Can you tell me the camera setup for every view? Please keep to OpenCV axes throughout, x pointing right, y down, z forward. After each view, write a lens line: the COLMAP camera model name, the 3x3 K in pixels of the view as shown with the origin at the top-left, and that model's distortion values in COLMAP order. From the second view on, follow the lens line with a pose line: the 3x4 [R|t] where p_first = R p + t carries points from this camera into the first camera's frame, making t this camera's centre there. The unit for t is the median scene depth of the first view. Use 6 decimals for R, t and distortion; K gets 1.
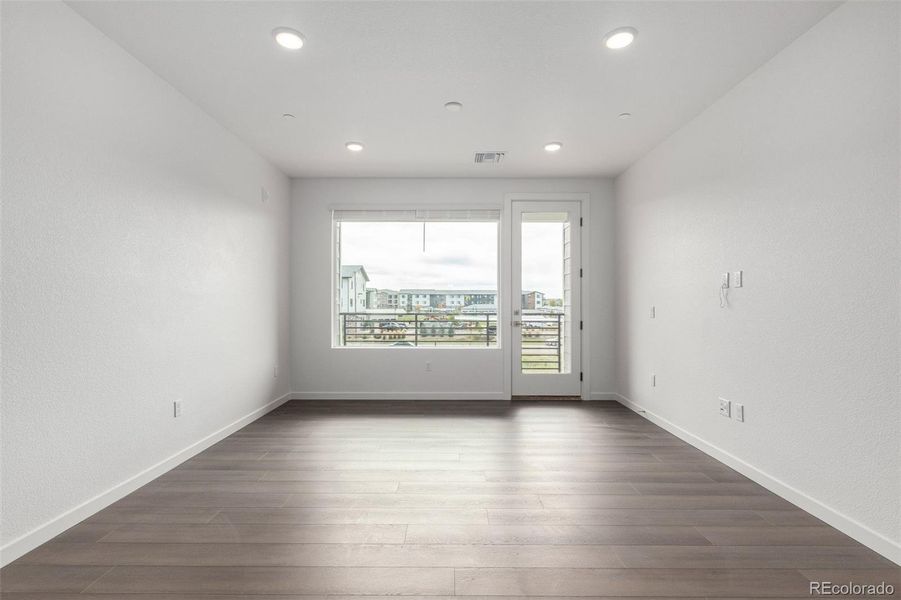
lens RADIAL K [[414.8, 0, 450.4], [0, 414.8, 304.1], [0, 0, 1]] dist [0.000694, 0.000189]
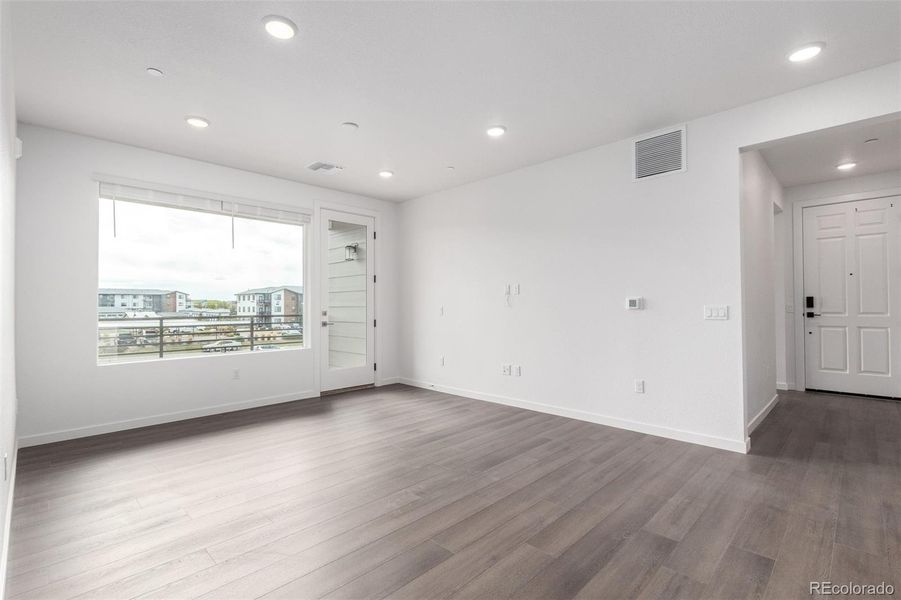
lens RADIAL K [[415.2, 0, 450.5], [0, 415.2, 300.0], [0, 0, 1]] dist [-0.000150, 0.000501]
pose [[0.699778, 0.003652, 0.714351, -0.375616], [0.005941, 0.999923, -0.010932, -0.000240], [-0.714335, 0.011894, 0.699702, 0.024211]]
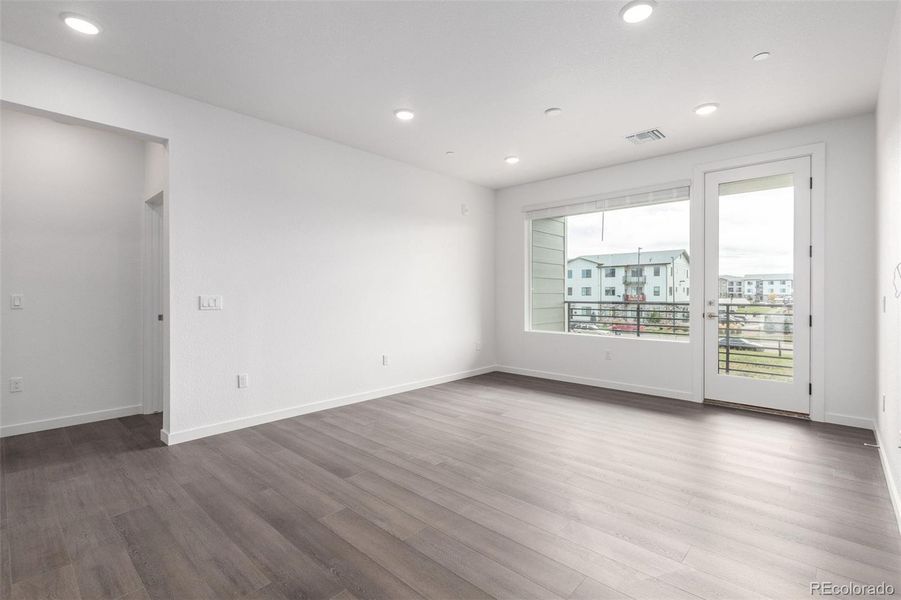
lens RADIAL K [[415.2, 0, 450.5], [0, 415.2, 300.0], [0, 0, 1]] dist [-0.000150, 0.000501]
pose [[0.741257, 0.010753, -0.671135, 0.336835], [0.000854, 0.999856, 0.016964, -0.000602], [0.671221, -0.013148, 0.741141, 0.002765]]
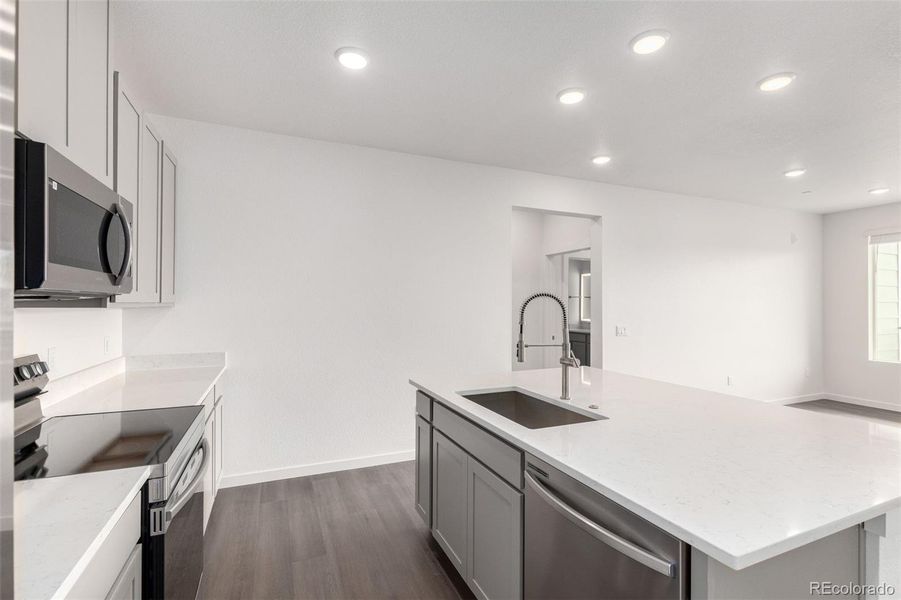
lens RADIAL K [[415.2, 0, 450.5], [0, 415.2, 300.0], [0, 0, 1]] dist [-0.000150, 0.000501]
pose [[0.397719, -0.008966, -0.917463, 0.288184], [0.000055, 0.999952, -0.009748, -0.043696], [0.917507, 0.003826, 0.397701, -0.467421]]
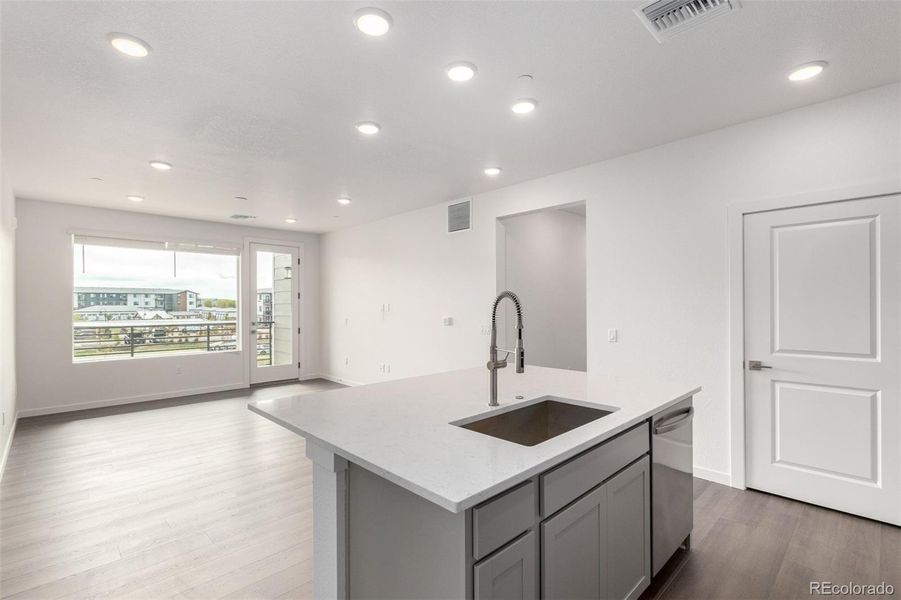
lens RADIAL K [[414.8, 0, 450.4], [0, 414.8, 304.1], [0, 0, 1]] dist [0.000694, 0.000189]
pose [[0.714953, -0.002489, 0.699168, -0.338285], [0.002587, 0.999996, 0.000915, -0.044197], [-0.699167, 0.001154, 0.714957, -0.448897]]
